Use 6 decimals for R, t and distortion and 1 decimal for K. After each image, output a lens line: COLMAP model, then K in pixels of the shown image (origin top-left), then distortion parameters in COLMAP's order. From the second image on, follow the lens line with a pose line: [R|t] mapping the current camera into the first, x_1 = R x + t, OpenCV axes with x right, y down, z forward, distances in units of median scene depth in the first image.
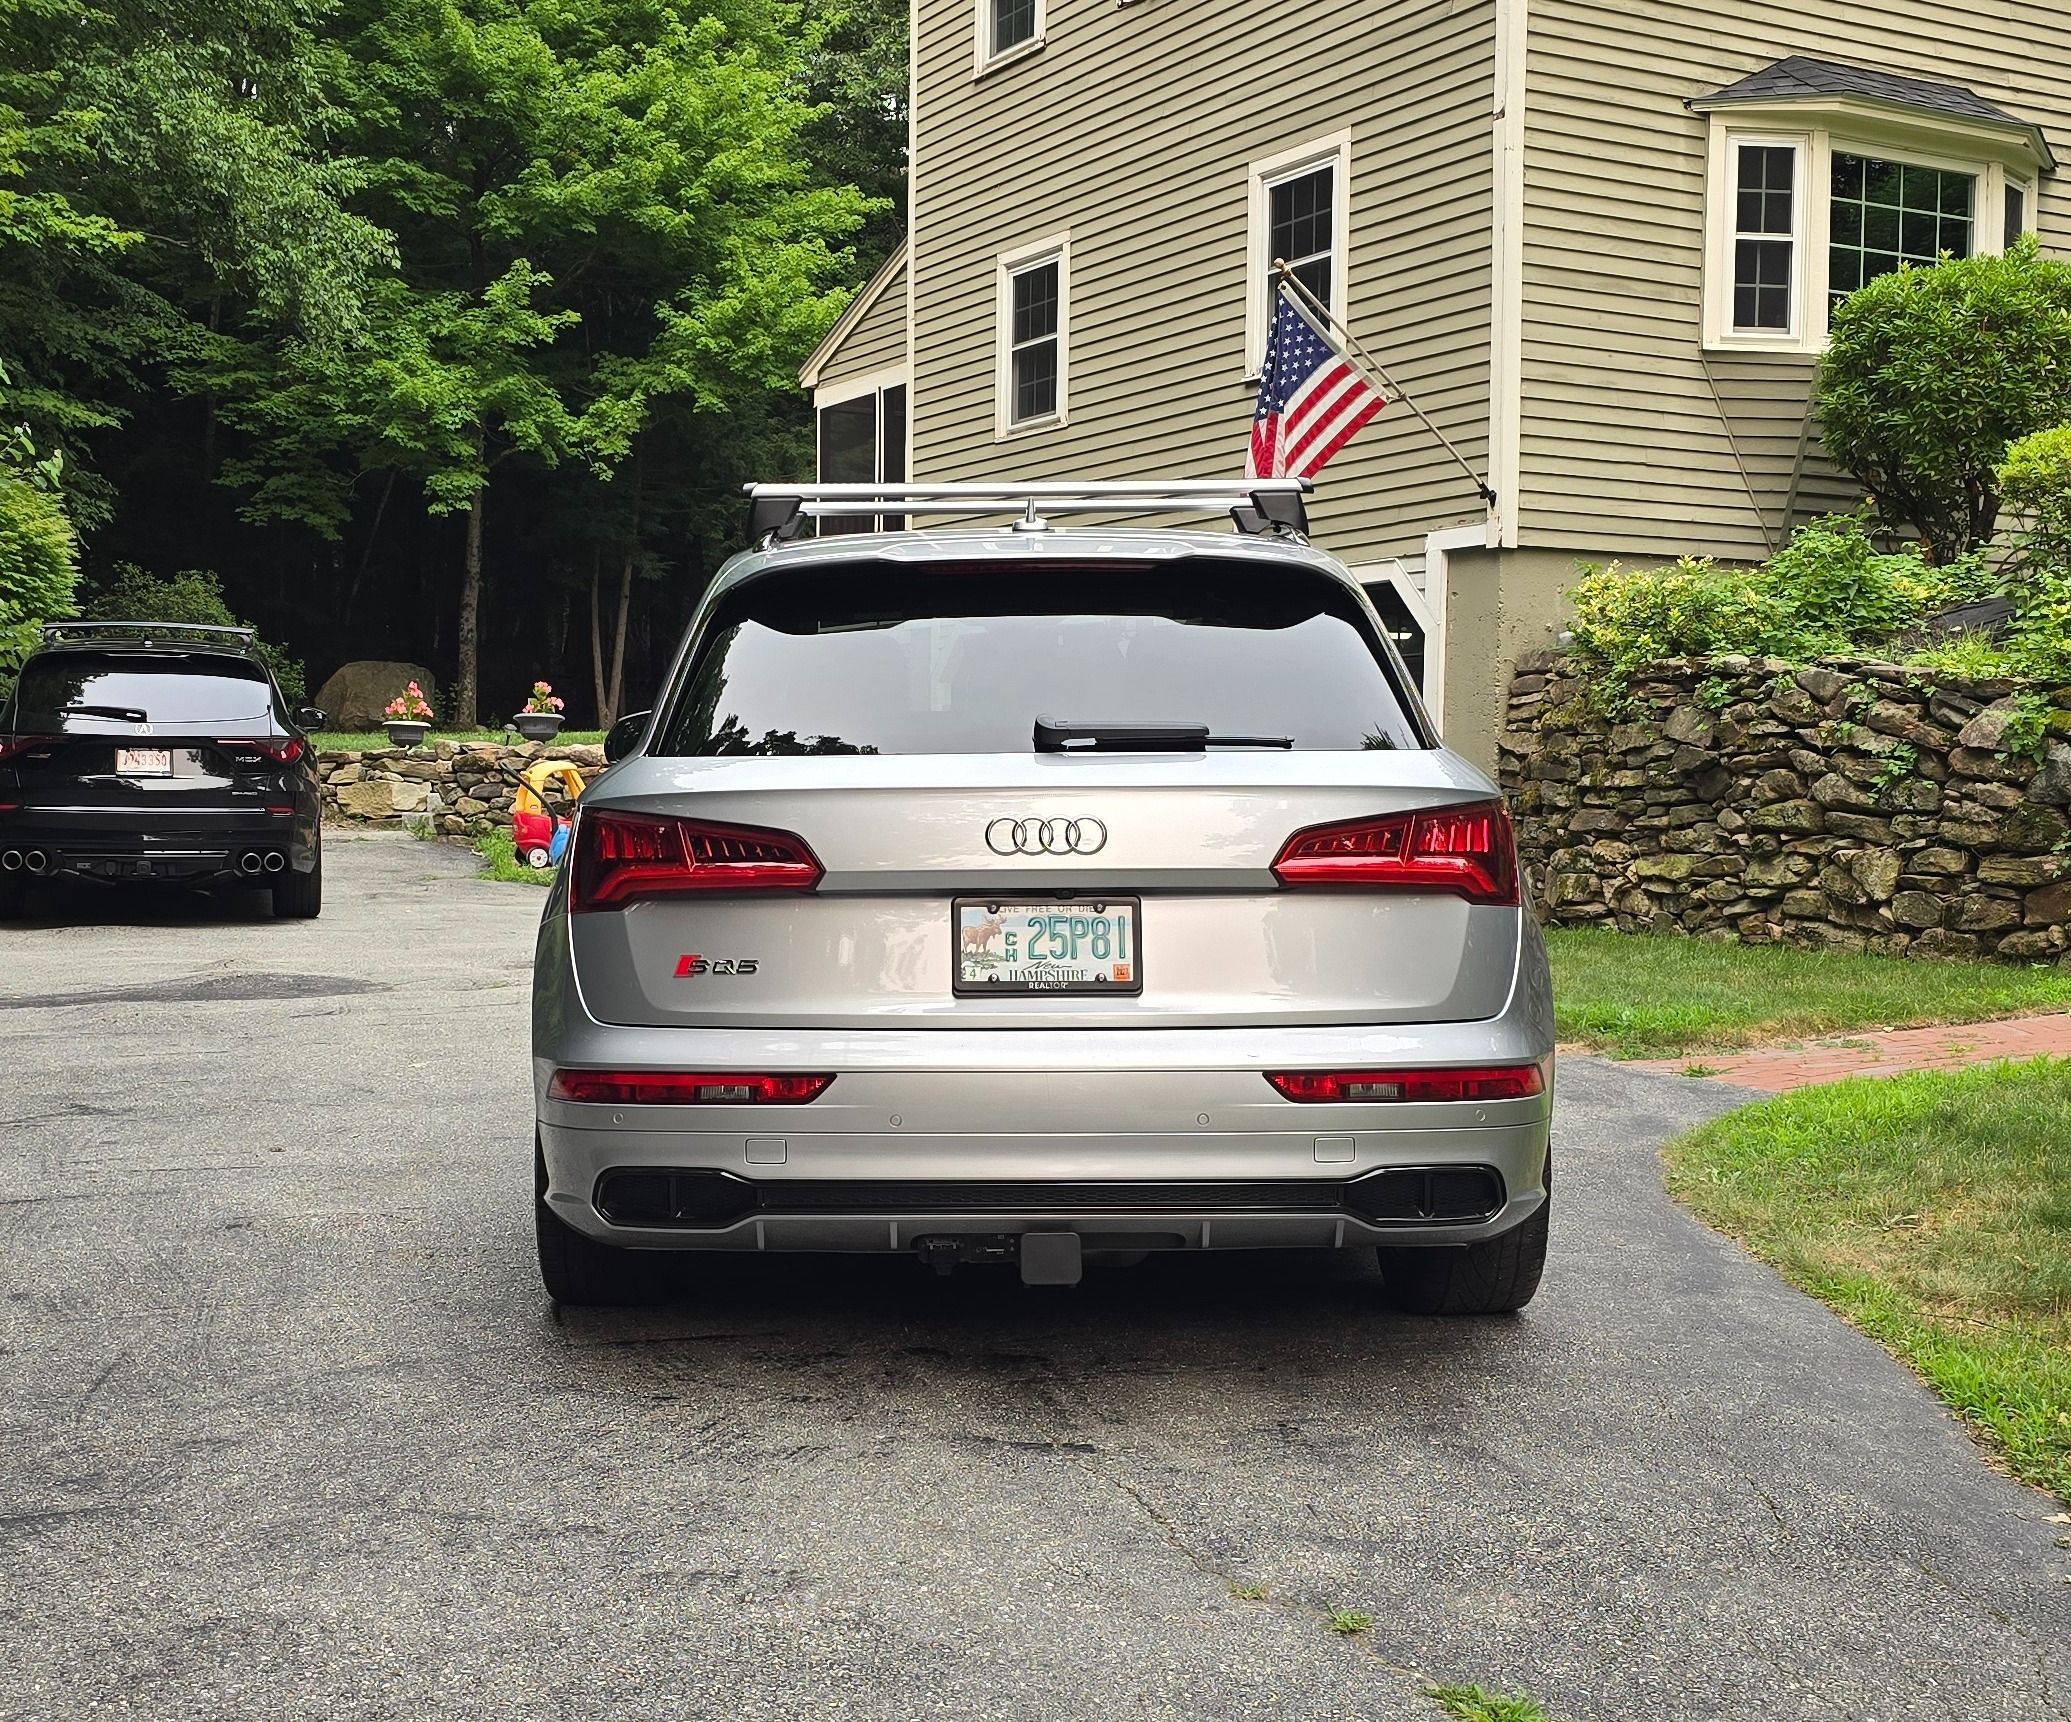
lens RADIAL K [[2421.5, 0, 1035.5], [0, 2421.5, 861.0], [0, 0, 1]] dist [0.126148, -0.272930]
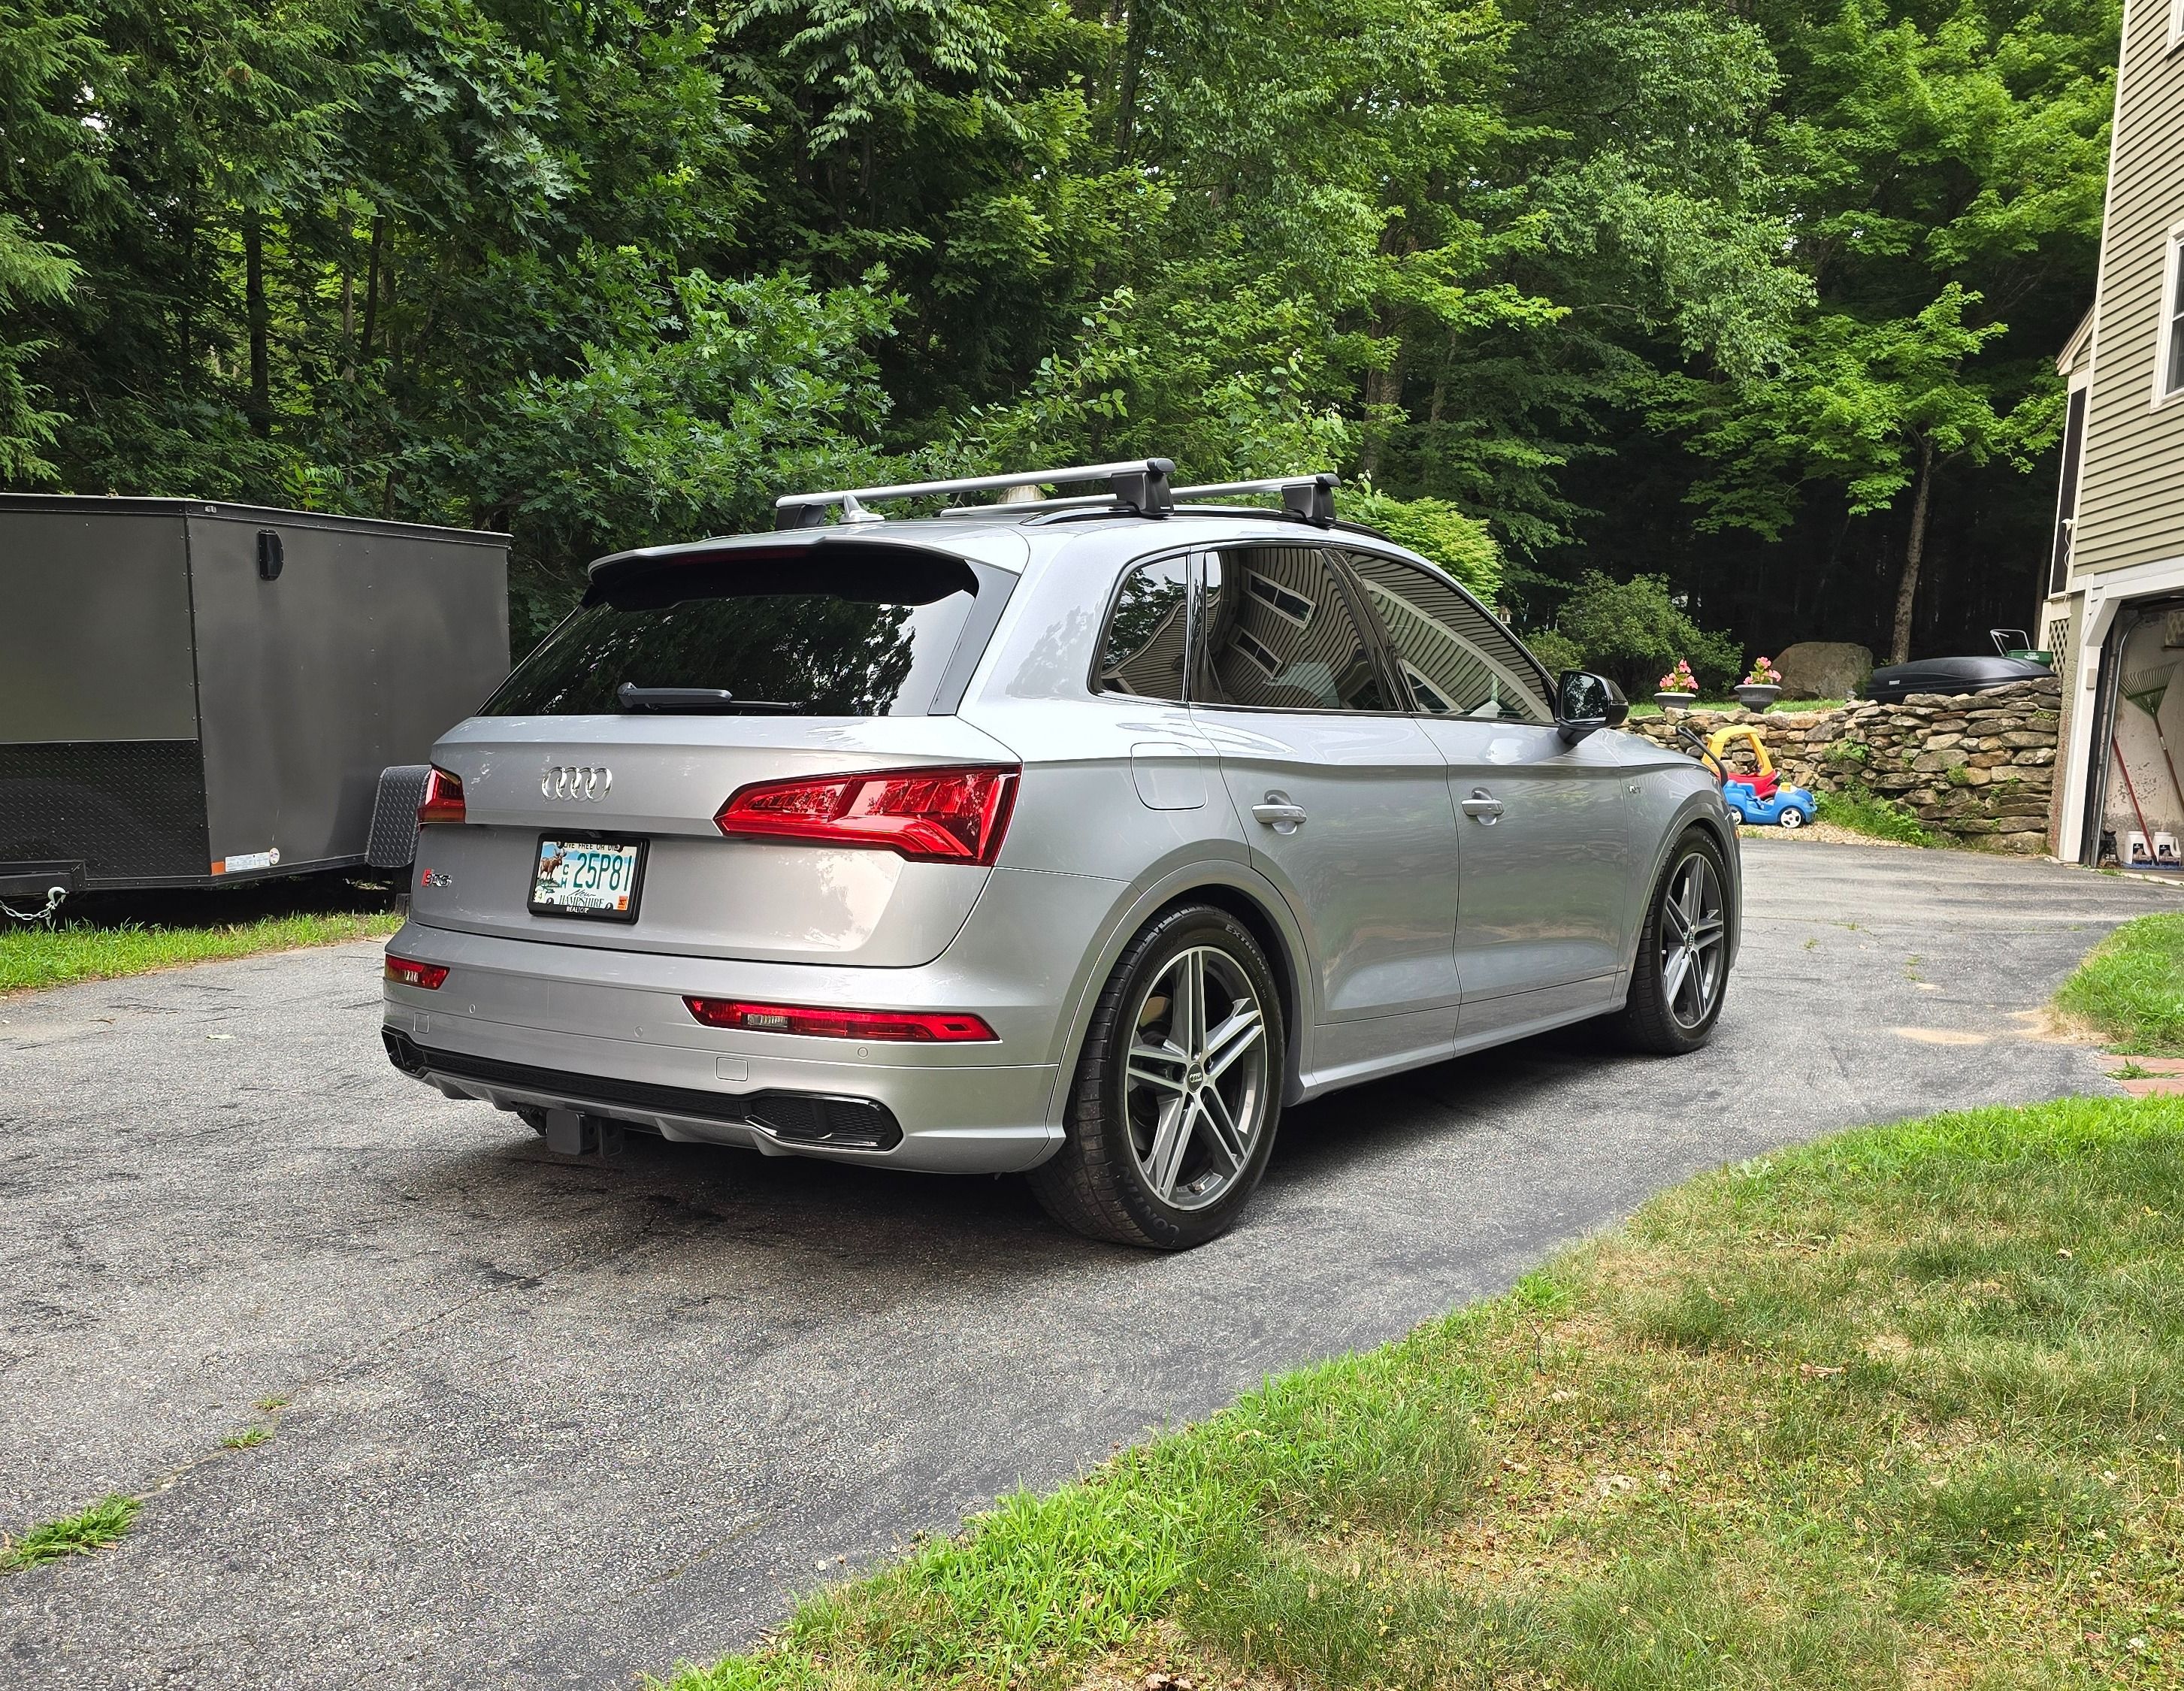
lens RADIAL K [[1937.0, 0, 1087.9], [0, 1937.0, 932.0], [0, 0, 1]] dist [0.081984, -0.138483]
pose [[0.792207, 0.069749, -0.606253, 0.169764], [-0.030592, 0.996737, 0.074698, -0.003795], [0.609485, -0.040630, 0.791756, 0.082078]]
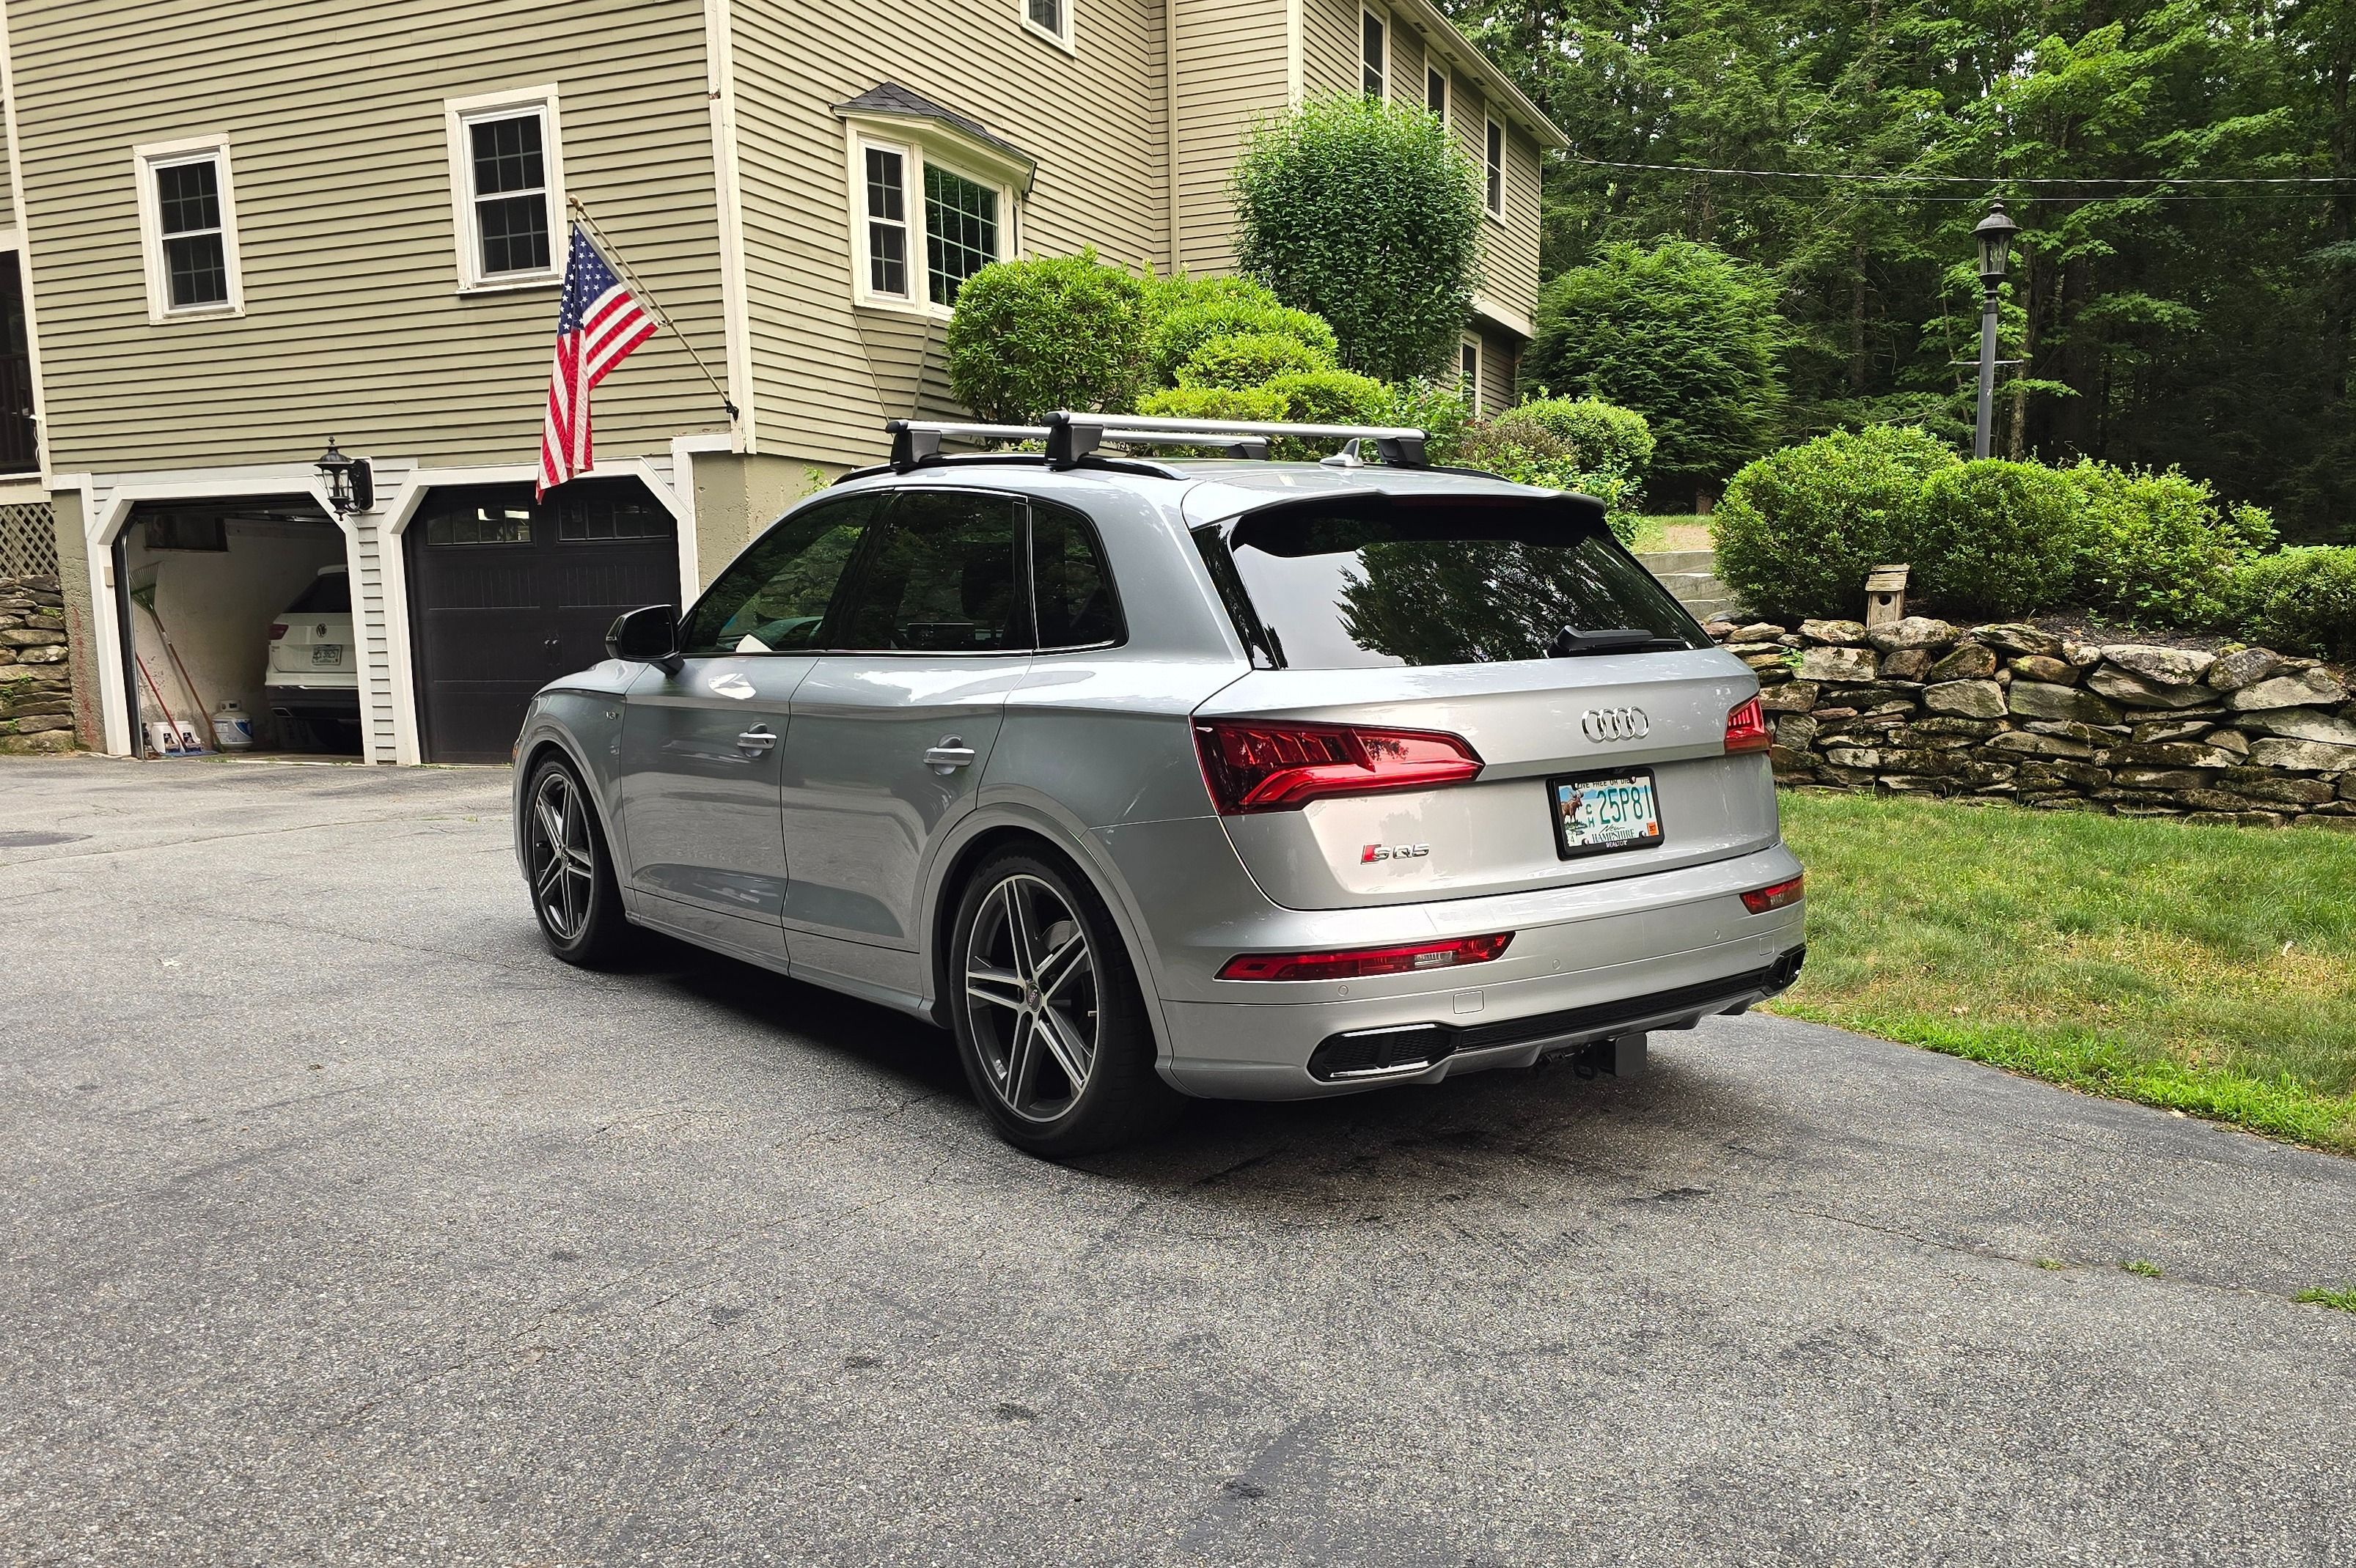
lens RADIAL K [[1791.3, 0, 1175.5], [0, 1791.3, 873.7], [0, 0, 1]] dist [0.064818, -0.065018]
pose [[0.820159, -0.093709, 0.564410, -0.152377], [0.033868, 0.992718, 0.115607, -0.010541], [-0.571133, -0.075700, 0.817360, 0.077351]]
